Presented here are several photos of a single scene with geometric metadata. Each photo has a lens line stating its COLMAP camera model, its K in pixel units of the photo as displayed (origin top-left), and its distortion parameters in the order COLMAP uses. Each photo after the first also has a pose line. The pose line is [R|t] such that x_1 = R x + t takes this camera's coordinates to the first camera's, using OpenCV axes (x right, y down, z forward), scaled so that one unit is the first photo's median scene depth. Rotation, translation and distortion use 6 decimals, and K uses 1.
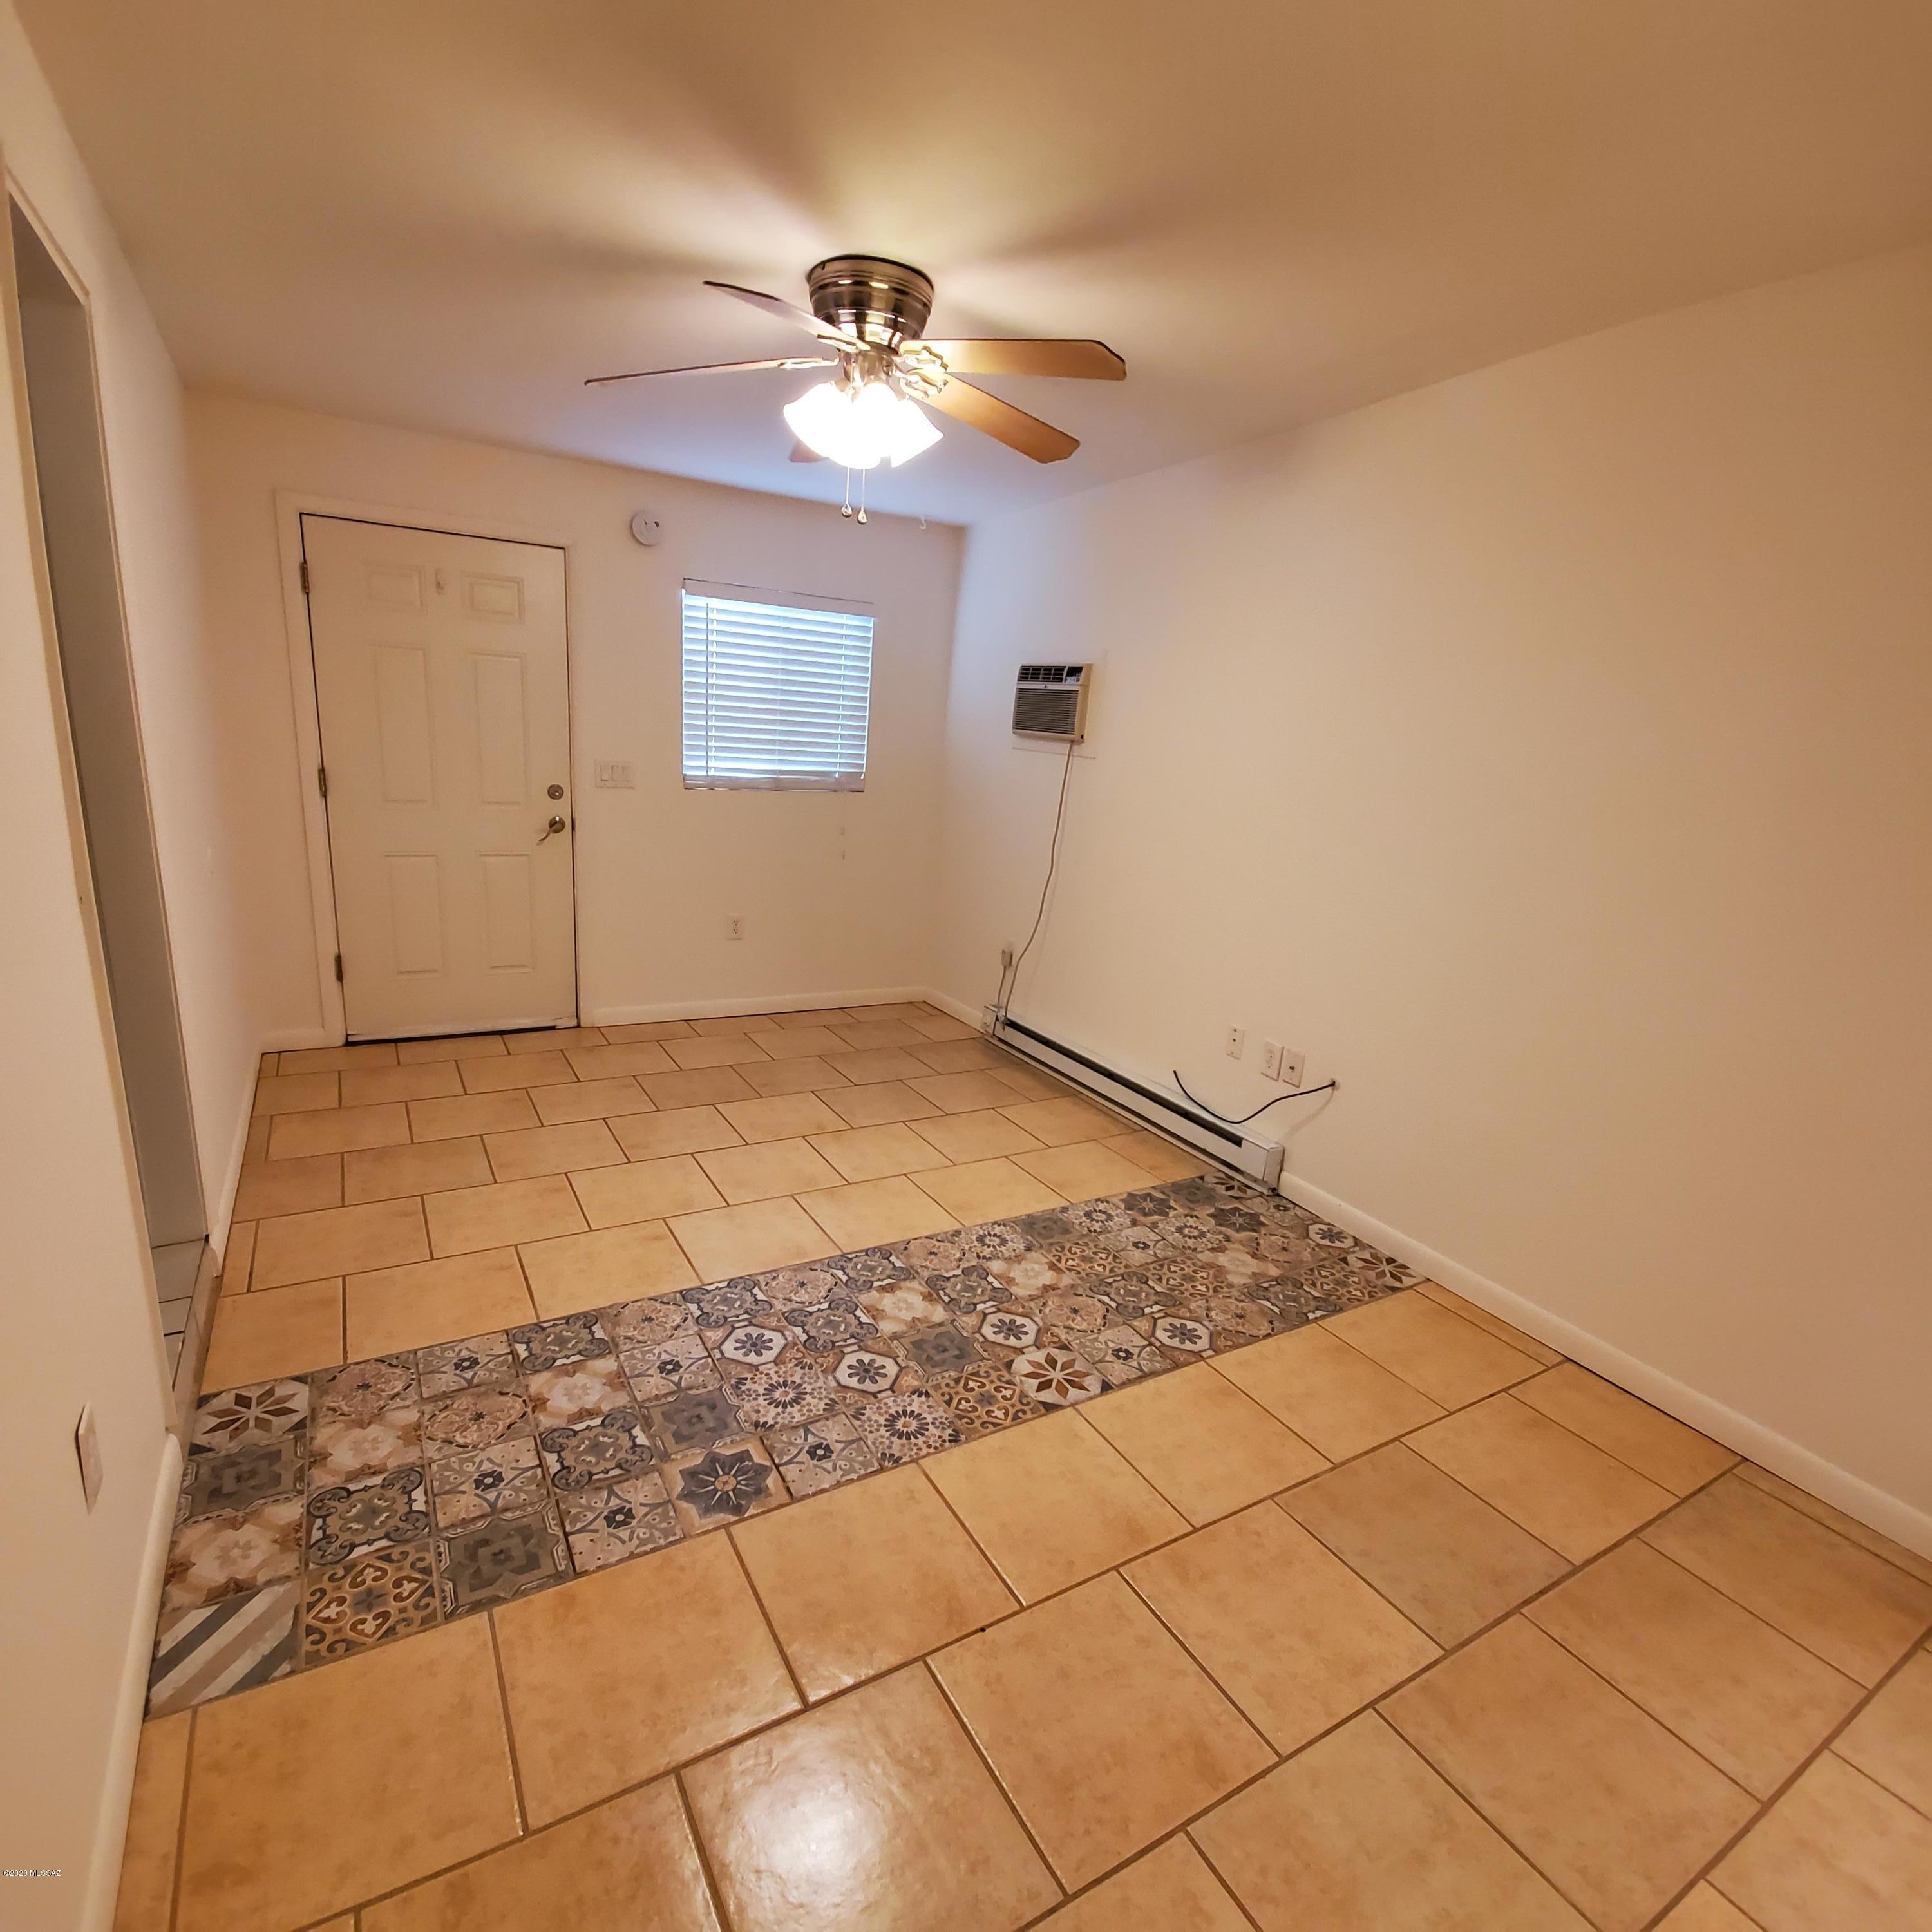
lens RADIAL K [[1023.1, 0, 954.7], [0, 1023.1, 971.8], [0, 0, 1]] dist [-0.001969, -0.012834]
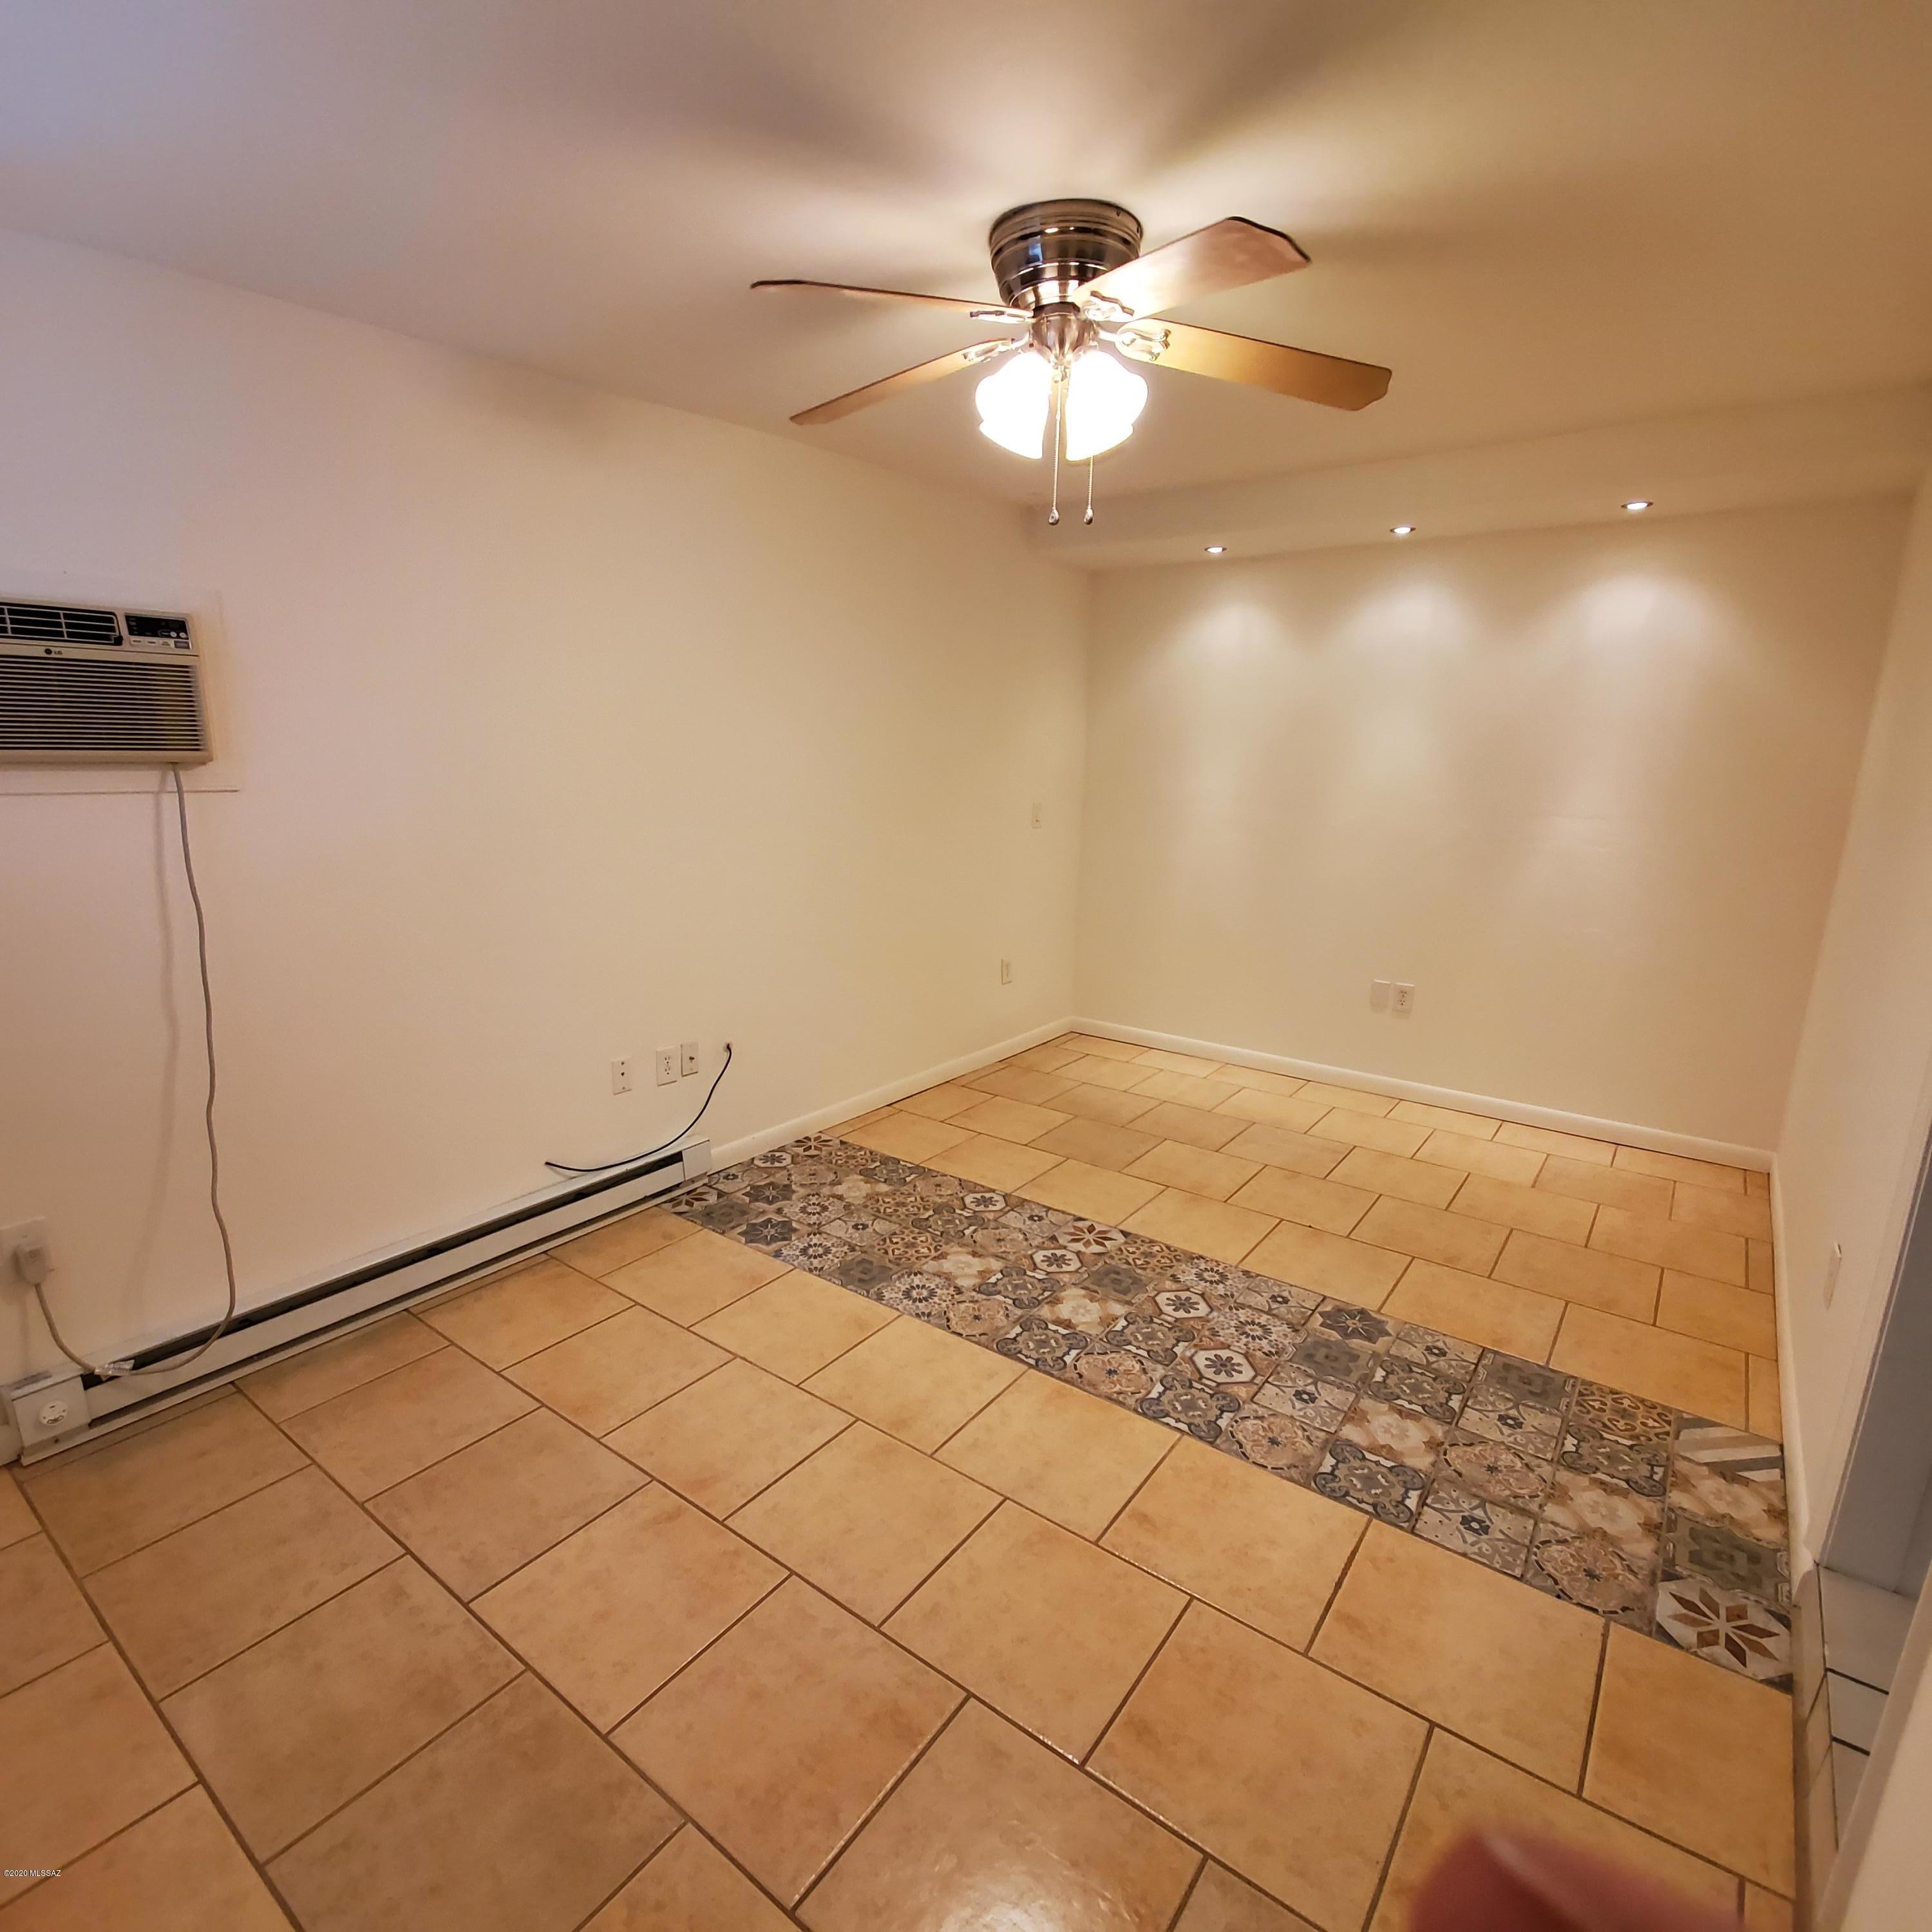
lens RADIAL K [[1023.1, 0, 954.7], [0, 1023.1, 971.8], [0, 0, 1]] dist [-0.001969, -0.012834]
pose [[-0.390267, -0.270593, 0.880040, -0.937626], [0.180381, 0.914841, 0.361286, -0.442532], [-0.902859, 0.299741, -0.308223, 1.519253]]
